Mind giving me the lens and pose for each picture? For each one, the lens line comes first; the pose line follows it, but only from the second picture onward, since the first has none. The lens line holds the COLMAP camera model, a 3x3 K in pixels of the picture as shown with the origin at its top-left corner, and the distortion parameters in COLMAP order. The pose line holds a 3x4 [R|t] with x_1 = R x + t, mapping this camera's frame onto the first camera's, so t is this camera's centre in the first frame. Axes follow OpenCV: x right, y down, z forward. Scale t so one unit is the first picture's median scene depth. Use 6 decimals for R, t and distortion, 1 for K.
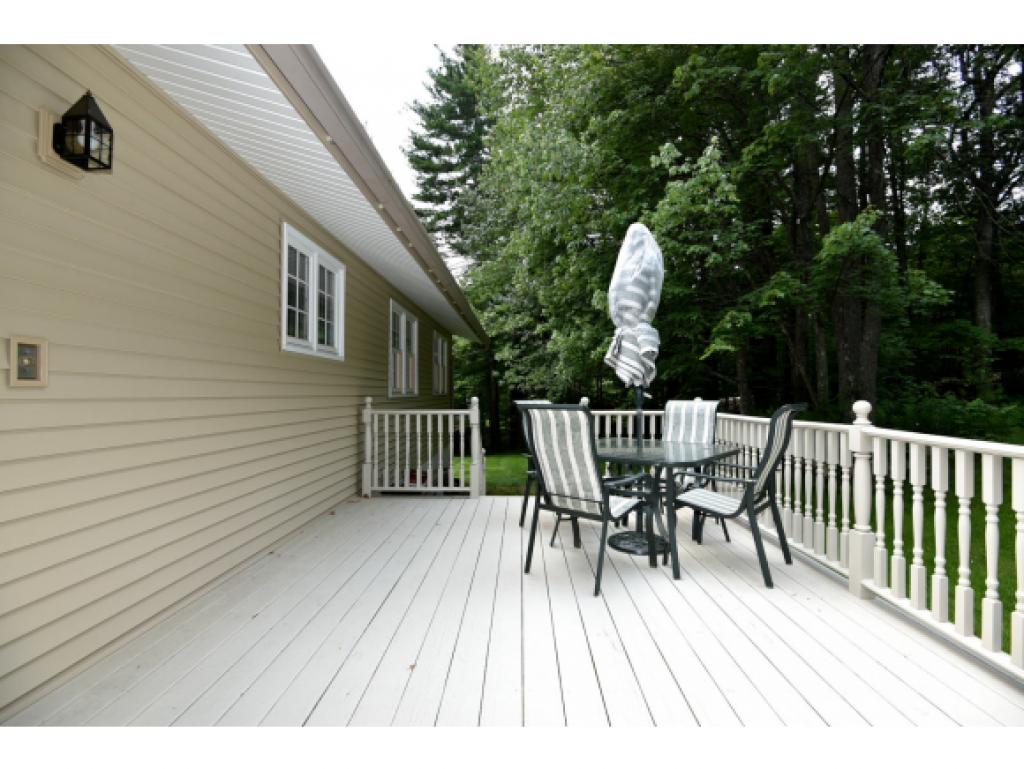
lens RADIAL K [[466.3, 0, 513.8], [0, 466.3, 389.1], [0, 0, 1]] dist [-0.002929, -0.013135]
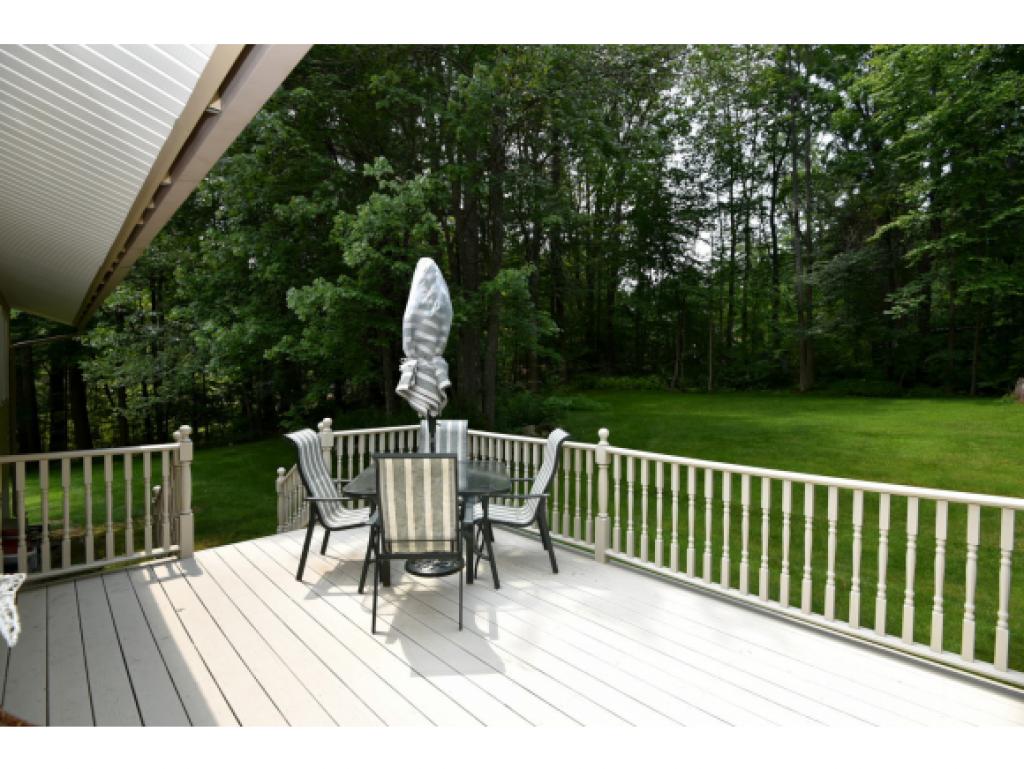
lens RADIAL K [[466.3, 0, 513.8], [0, 466.3, 389.1], [0, 0, 1]] dist [-0.002929, -0.013135]
pose [[0.694943, -0.011103, 0.718979, -0.364288], [-0.012145, 0.999557, 0.027176, -0.098870], [-0.718962, -0.027618, 0.694500, 0.139522]]
